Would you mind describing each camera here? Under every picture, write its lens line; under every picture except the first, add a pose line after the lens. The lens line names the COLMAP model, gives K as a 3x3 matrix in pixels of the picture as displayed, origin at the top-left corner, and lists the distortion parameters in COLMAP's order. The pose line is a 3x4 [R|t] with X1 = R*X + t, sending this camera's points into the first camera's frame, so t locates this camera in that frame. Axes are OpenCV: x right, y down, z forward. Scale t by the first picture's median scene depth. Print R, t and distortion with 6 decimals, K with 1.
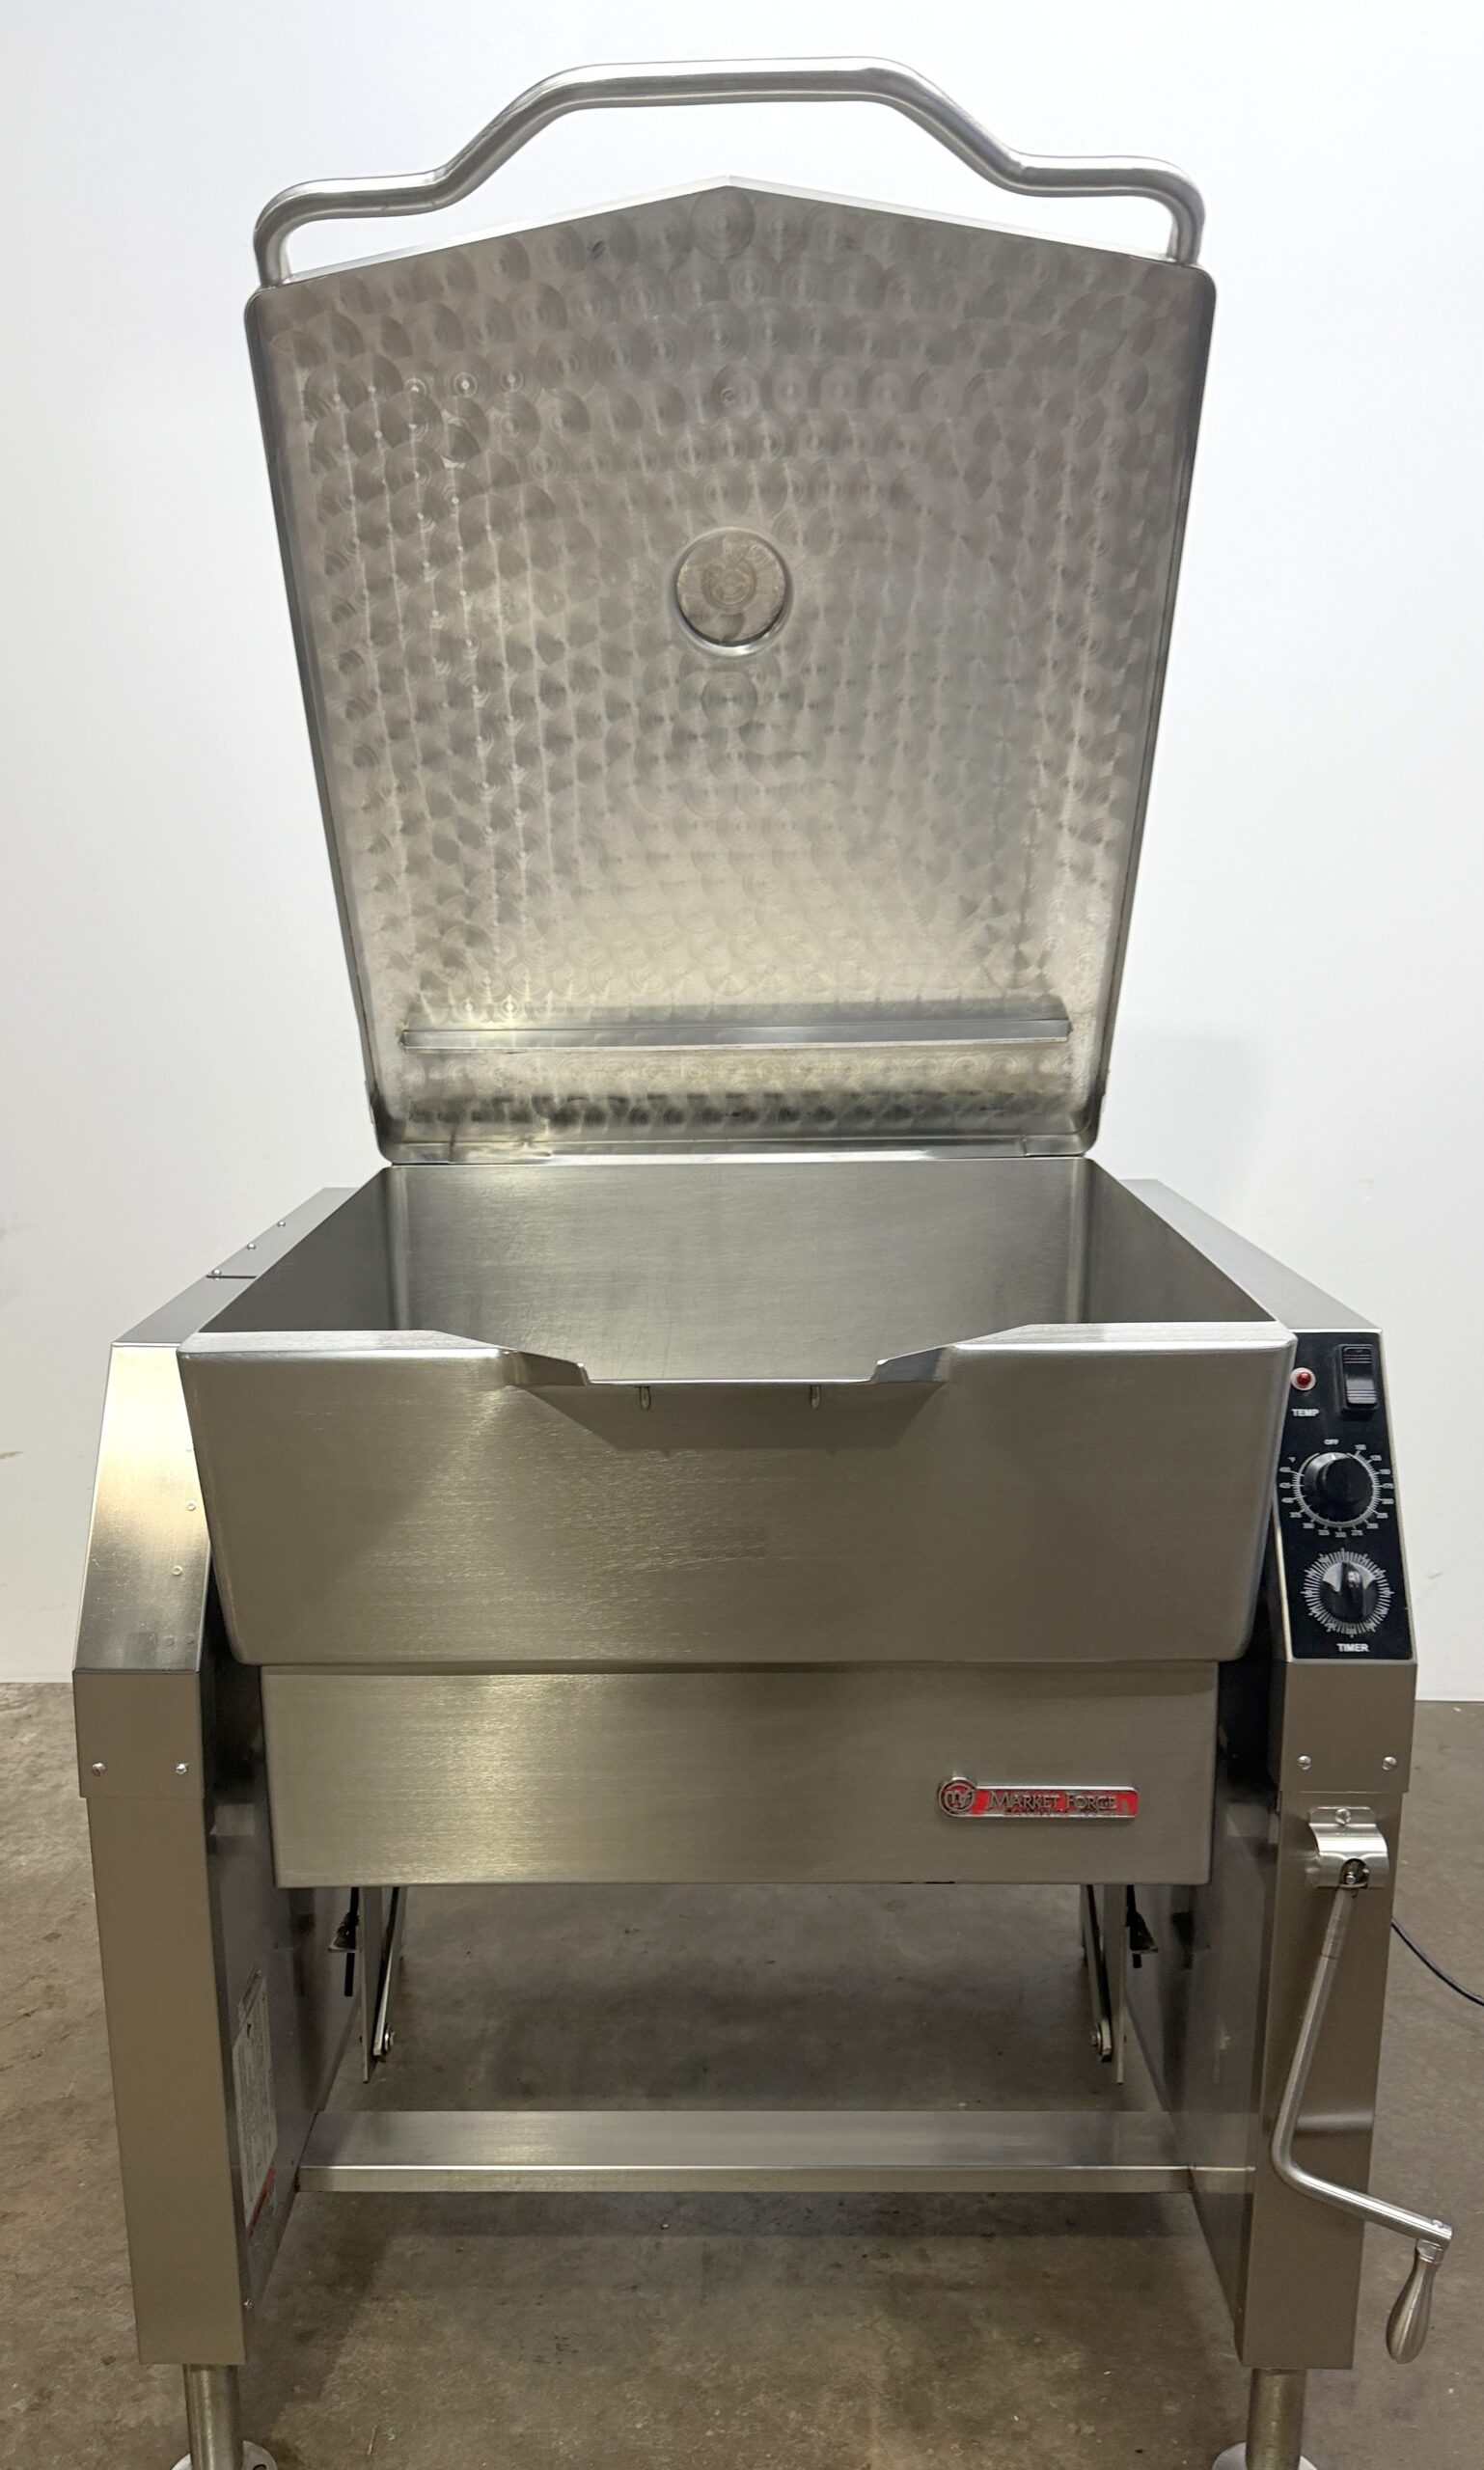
lens RADIAL K [[1898.2, 0, 698.2], [0, 1898.2, 1300.8], [0, 0, 1]] dist [-0.015809, -0.000033]
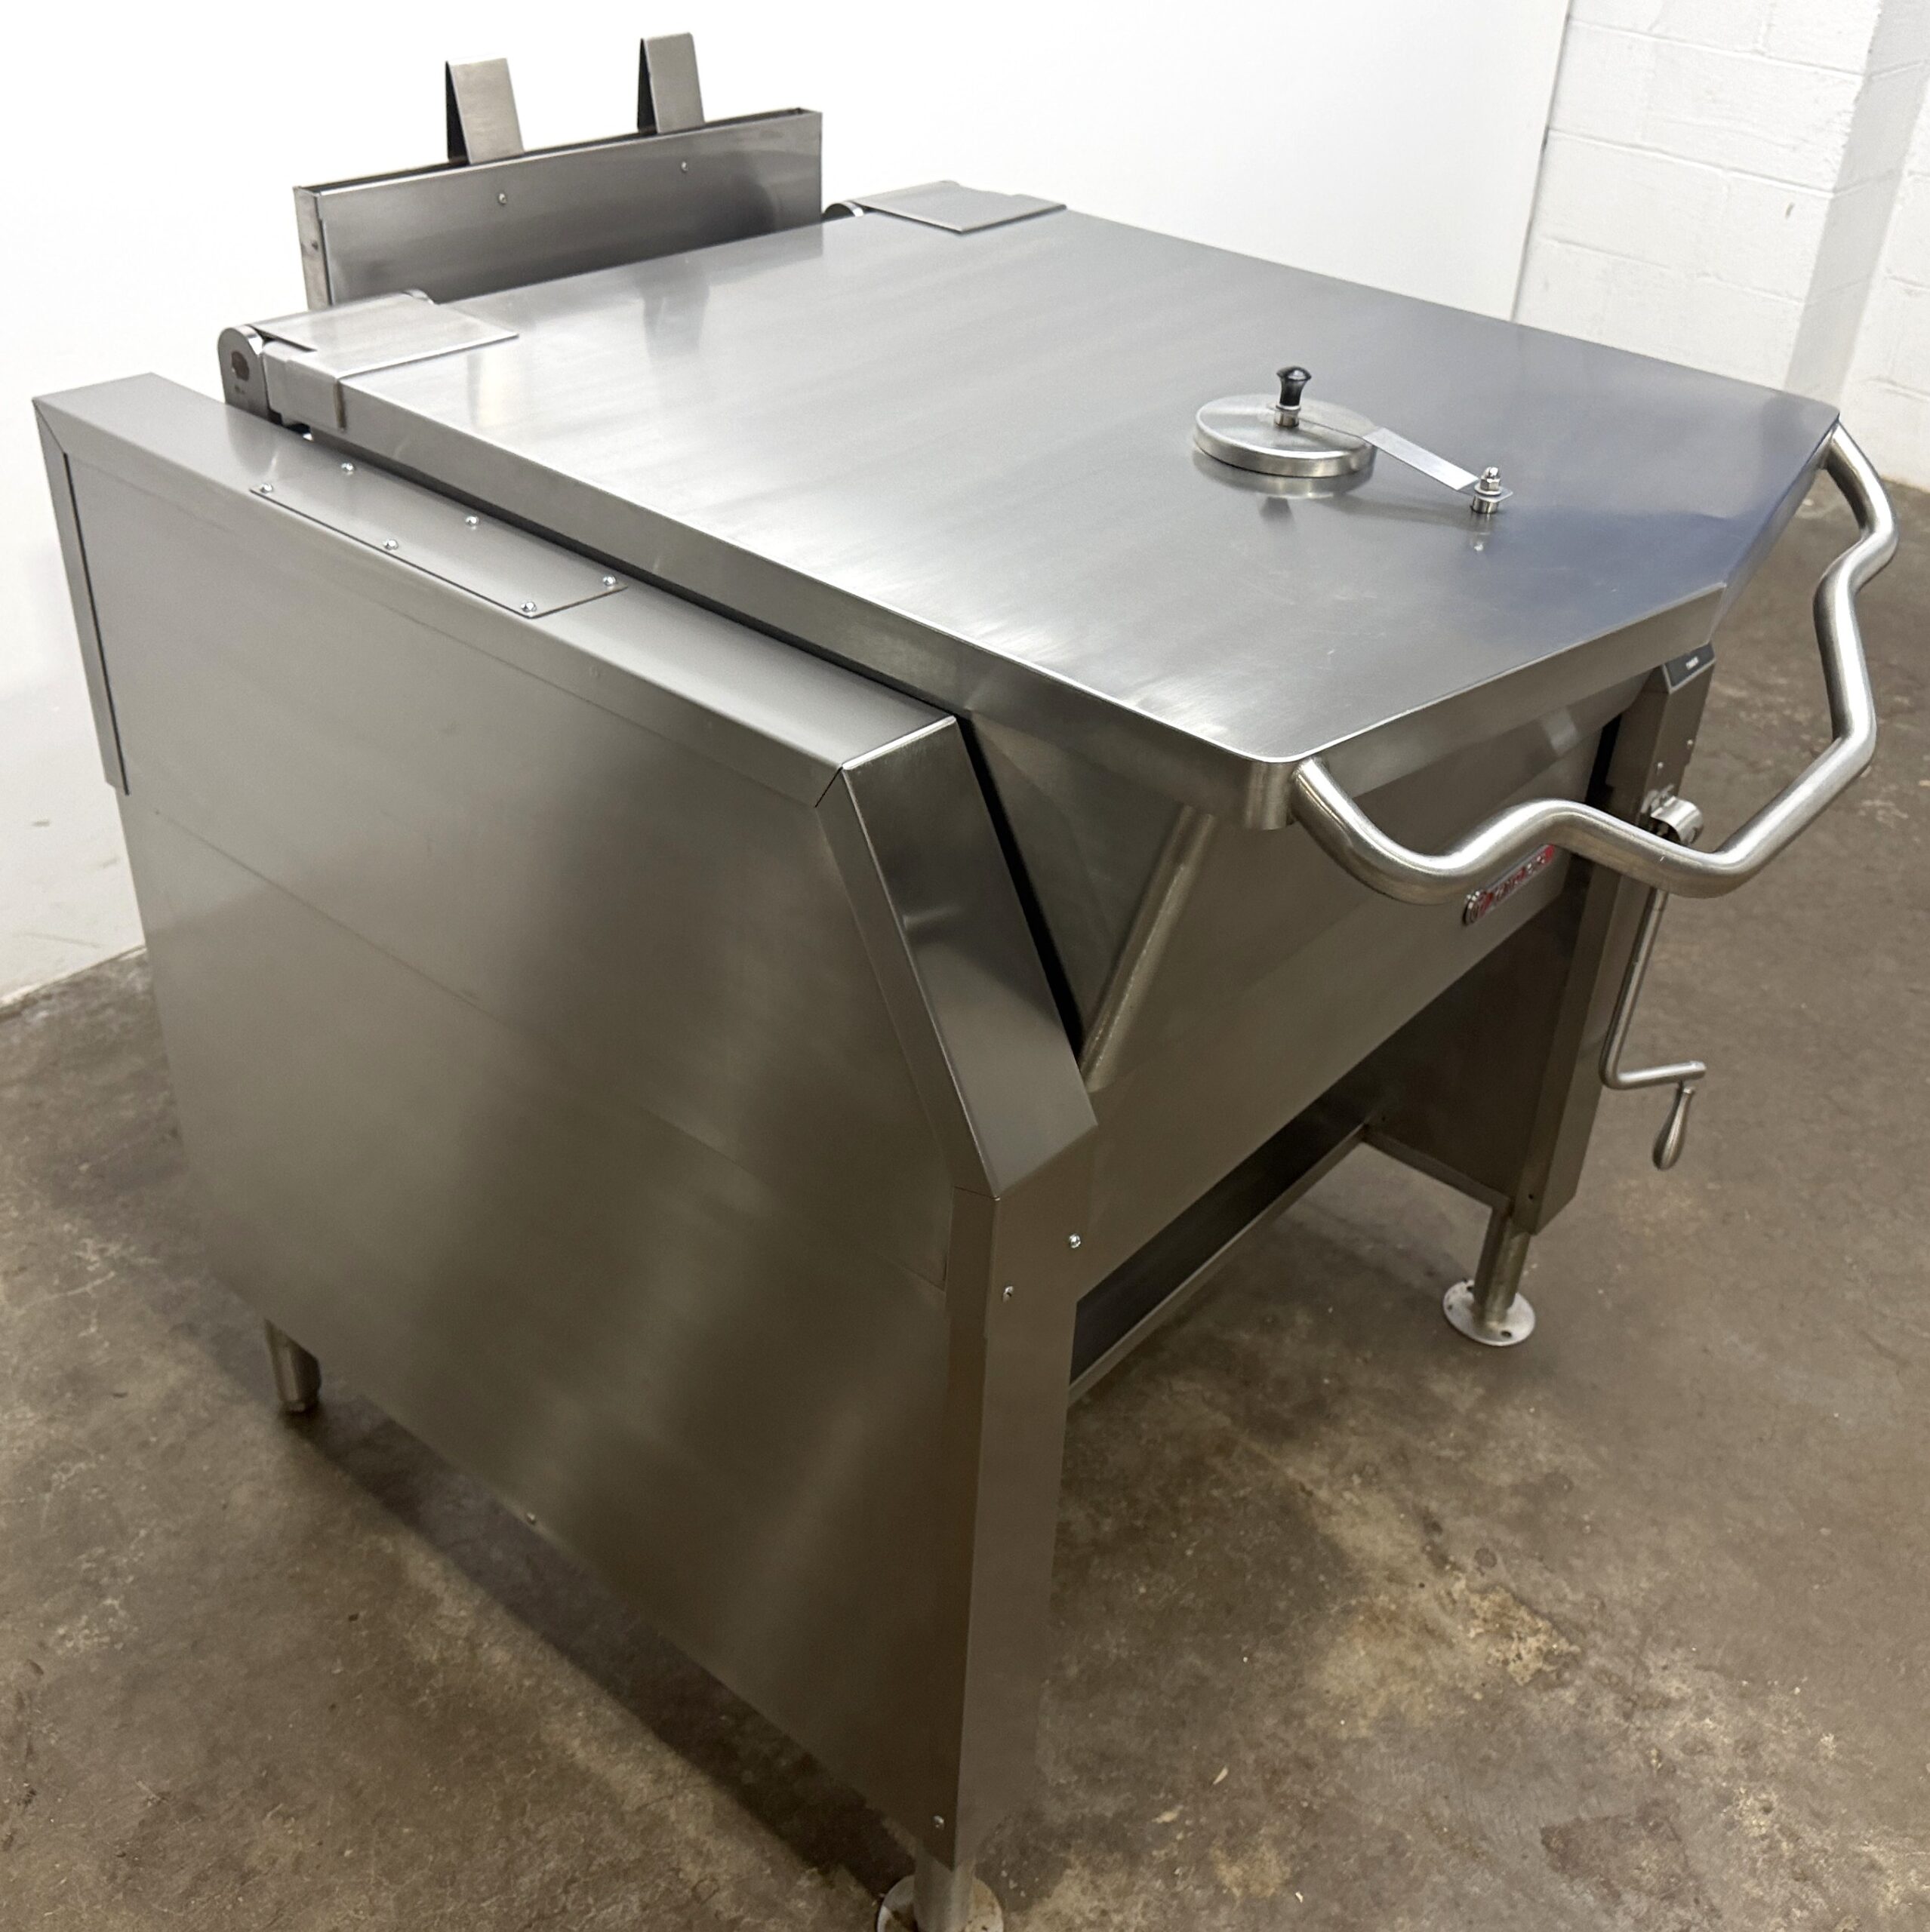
lens RADIAL K [[2044.9, 0, 1065.6], [0, 2044.9, 883.7], [0, 0, 1]] dist [0.058761, -0.111620]
pose [[0.597116, -0.372330, 0.710509, -0.697638], [0.098648, 0.913111, 0.395596, -0.194384], [-0.796066, -0.166126, 0.581963, 0.446034]]
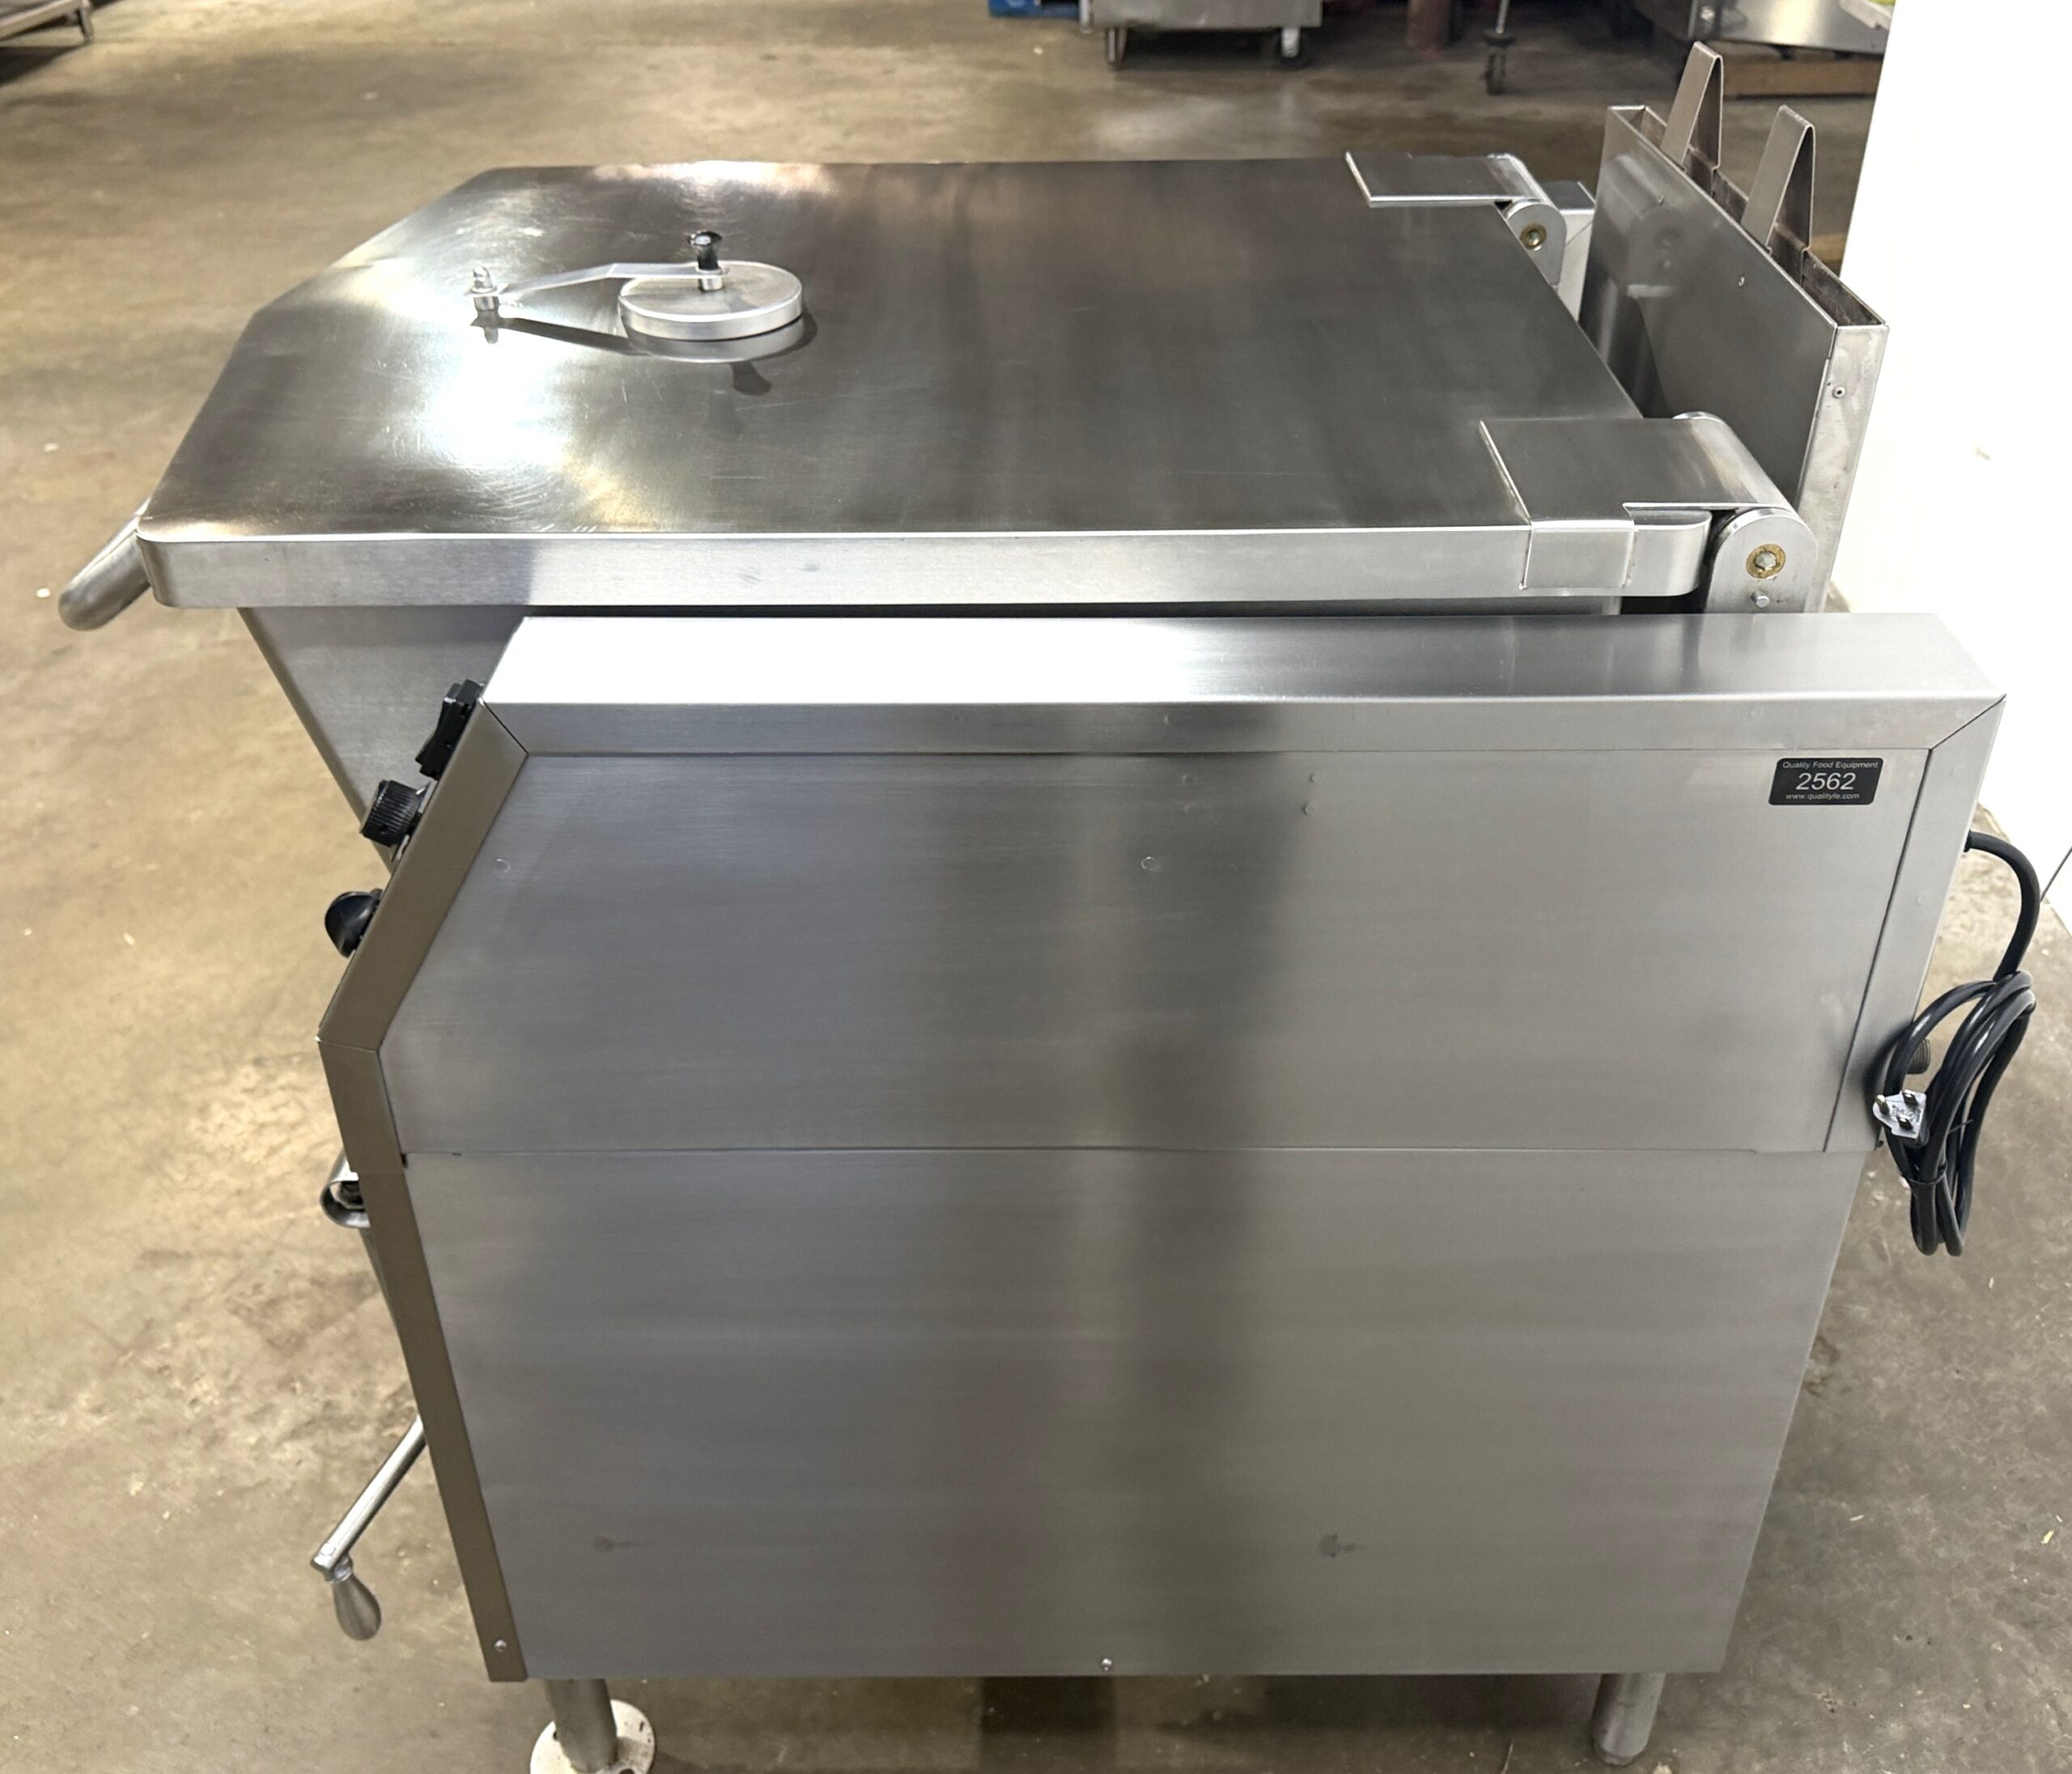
lens RADIAL K [[1956.9, 0, 1072.7], [0, 1956.9, 798.8], [0, 0, 1]] dist [0.001880, -0.007337]
pose [[0.028287, 0.540062, -0.841150, 0.822212], [-0.212058, 0.825575, 0.522931, -0.304200], [0.976848, 0.163581, 0.137878, 0.963286]]
